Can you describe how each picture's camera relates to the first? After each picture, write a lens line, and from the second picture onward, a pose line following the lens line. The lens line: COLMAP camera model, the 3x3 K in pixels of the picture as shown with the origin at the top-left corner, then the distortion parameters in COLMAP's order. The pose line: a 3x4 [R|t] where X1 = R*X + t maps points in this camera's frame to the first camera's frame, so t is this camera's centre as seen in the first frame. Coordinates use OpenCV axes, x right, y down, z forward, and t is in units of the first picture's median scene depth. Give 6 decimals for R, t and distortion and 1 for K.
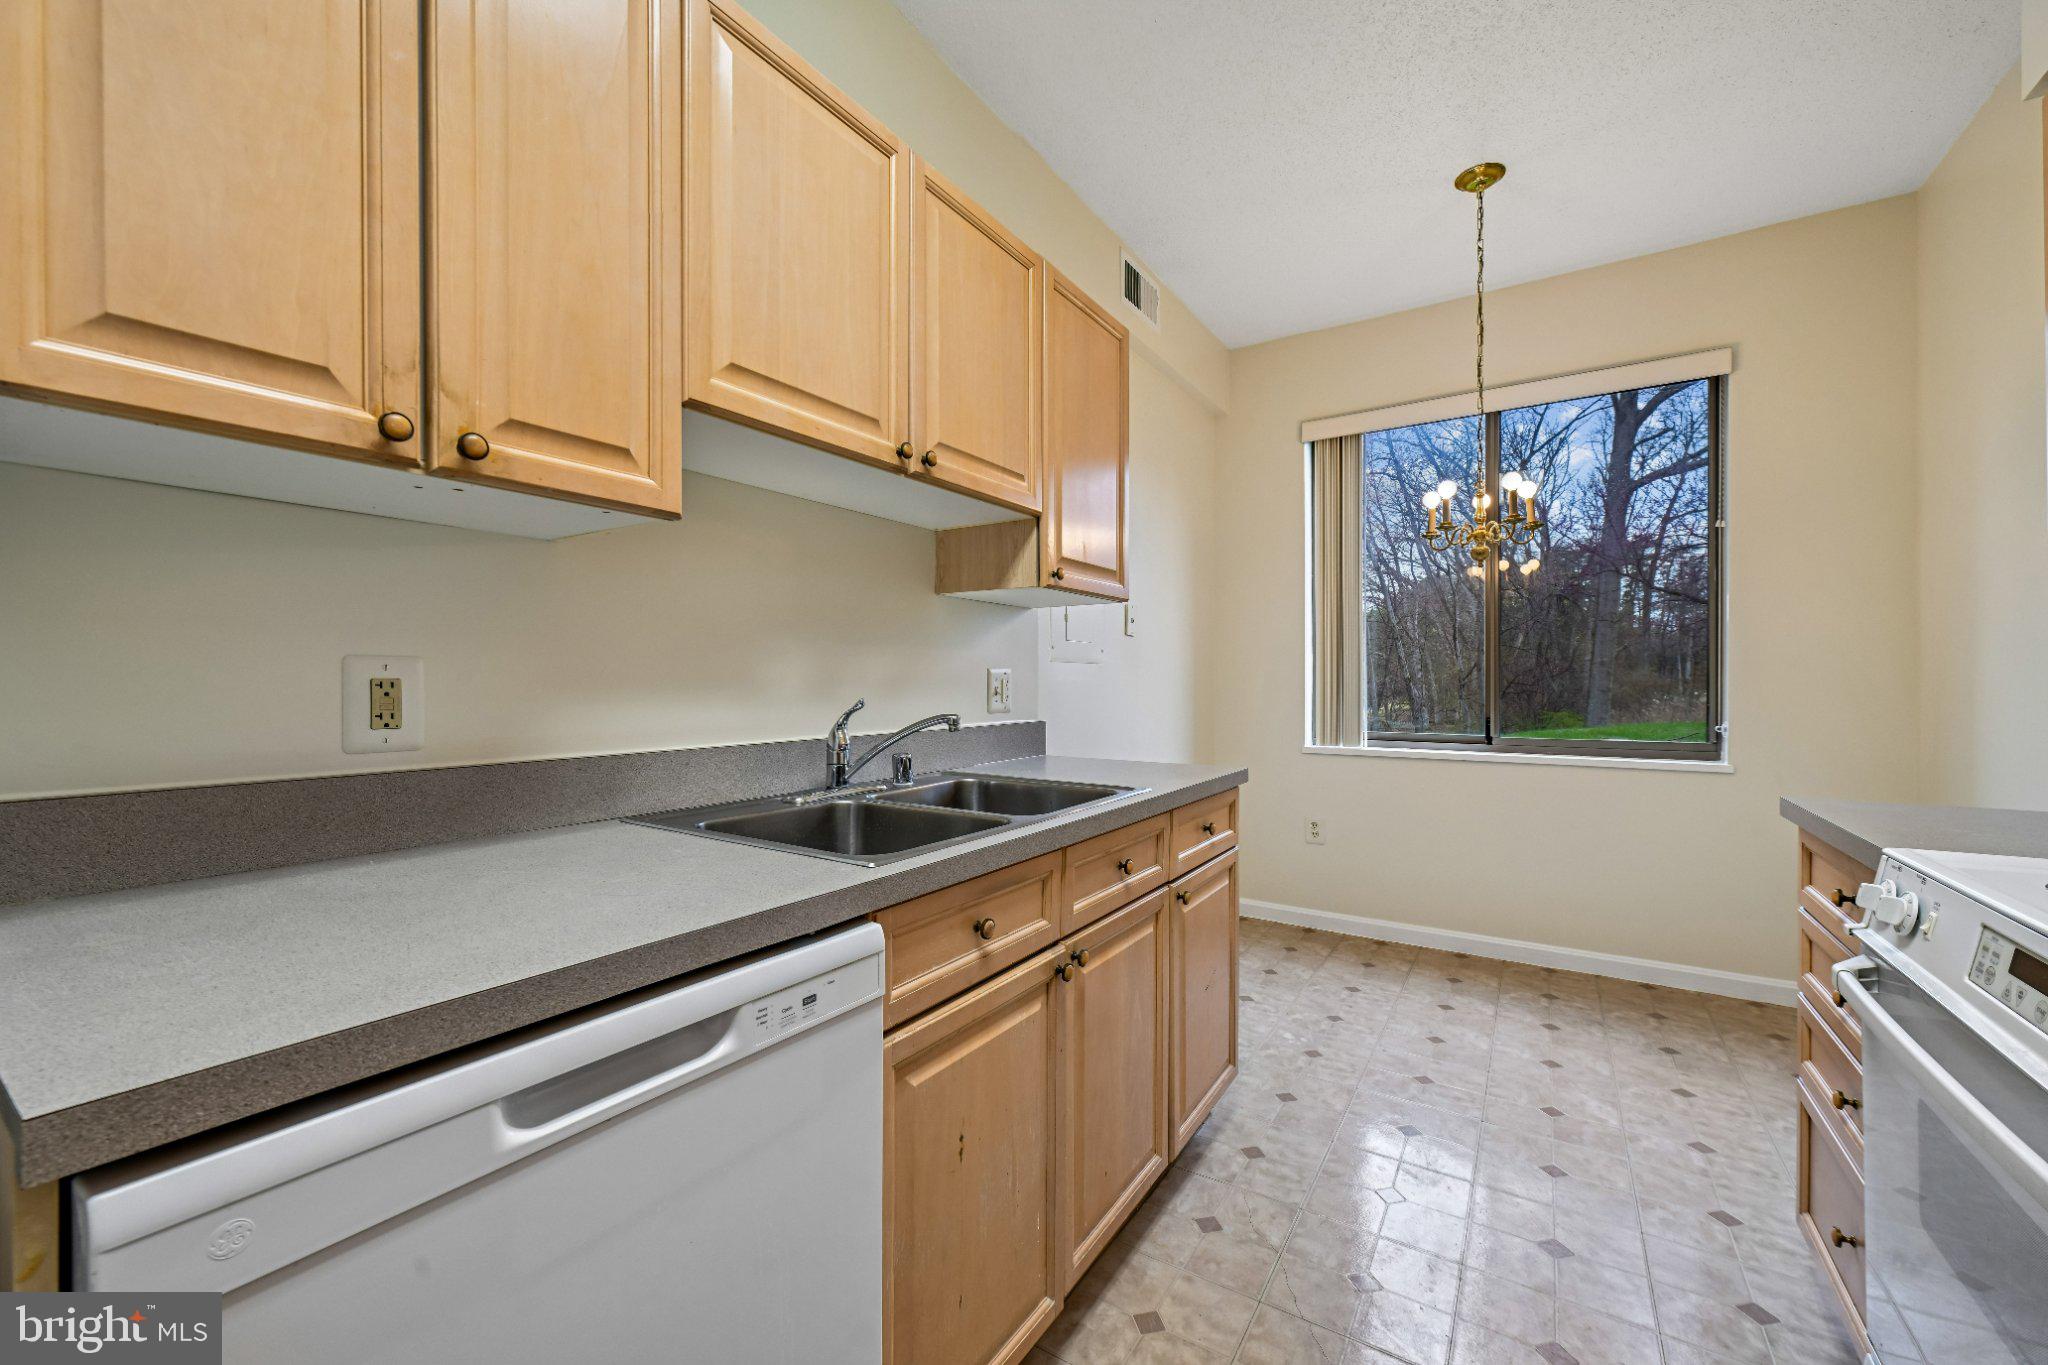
lens RADIAL K [[806.0, 0, 1022.1], [0, 806.0, 683.8], [0, 0, 1]] dist [-0.000222, 0.000081]
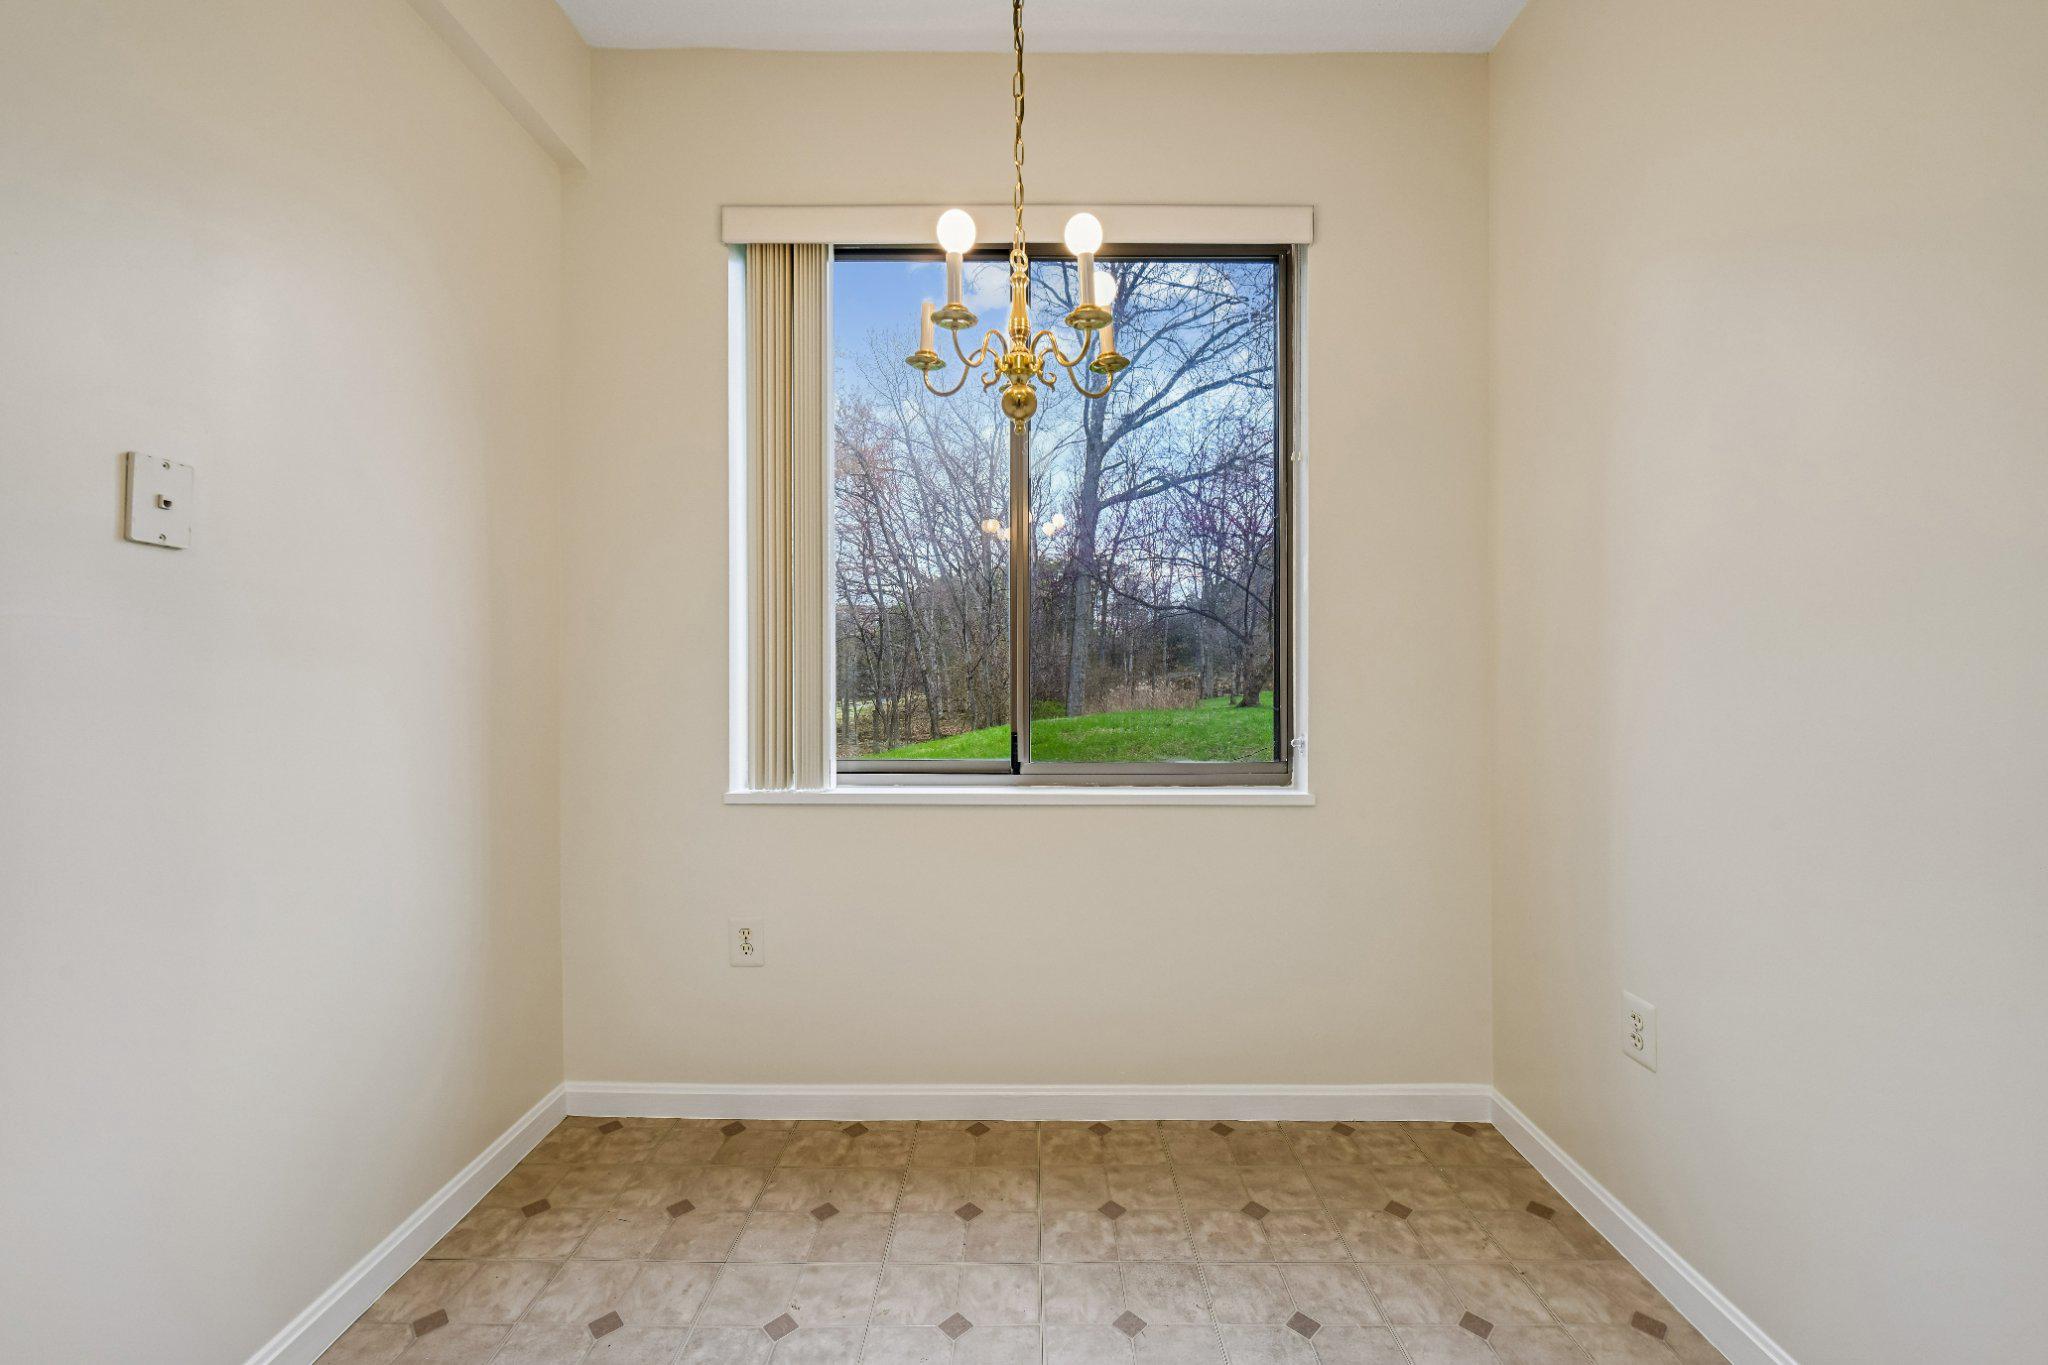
lens RADIAL K [[806.0, 0, 1026.0], [0, 806.0, 675.9], [0, 0, 1]] dist [-0.000222, 0.000081]
pose [[0.842173, -0.000750, 0.539208, 0.224446], [0.000566, 1.000000, 0.000506, -0.002877], [-0.539208, -0.000121, 0.842173, 0.424727]]
